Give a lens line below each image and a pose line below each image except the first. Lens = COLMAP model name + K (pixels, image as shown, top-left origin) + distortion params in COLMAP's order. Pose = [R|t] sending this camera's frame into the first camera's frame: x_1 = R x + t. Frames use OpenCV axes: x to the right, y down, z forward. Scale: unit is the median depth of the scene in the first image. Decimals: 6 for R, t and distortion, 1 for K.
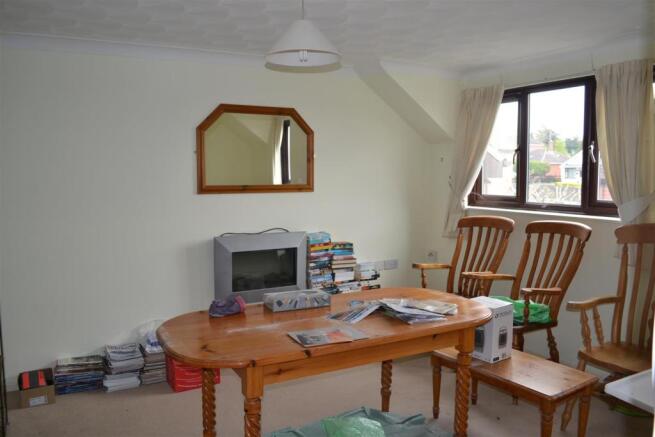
lens RADIAL K [[549.6, 0, 327.5], [0, 549.6, 218.5], [0, 0, 1]] dist [-0.071261, 0.003726]
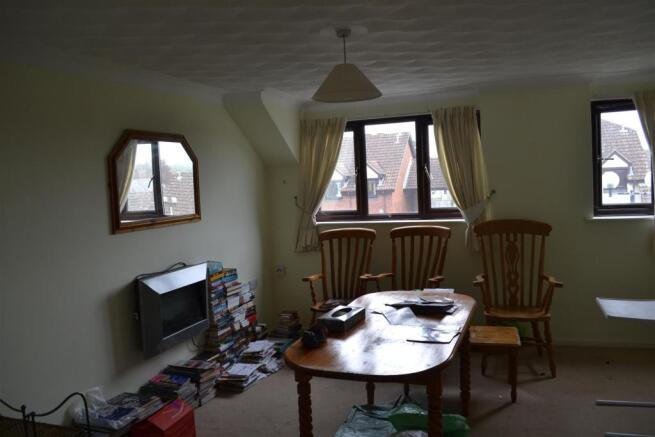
lens RADIAL K [[549.6, 0, 327.5], [0, 549.6, 218.5], [0, 0, 1]] dist [-0.071261, 0.003726]
pose [[0.752550, -0.080864, 0.653551, -0.497548], [0.104642, 0.994507, 0.002558, -0.032484], [-0.650168, 0.066463, 0.756878, 0.126941]]
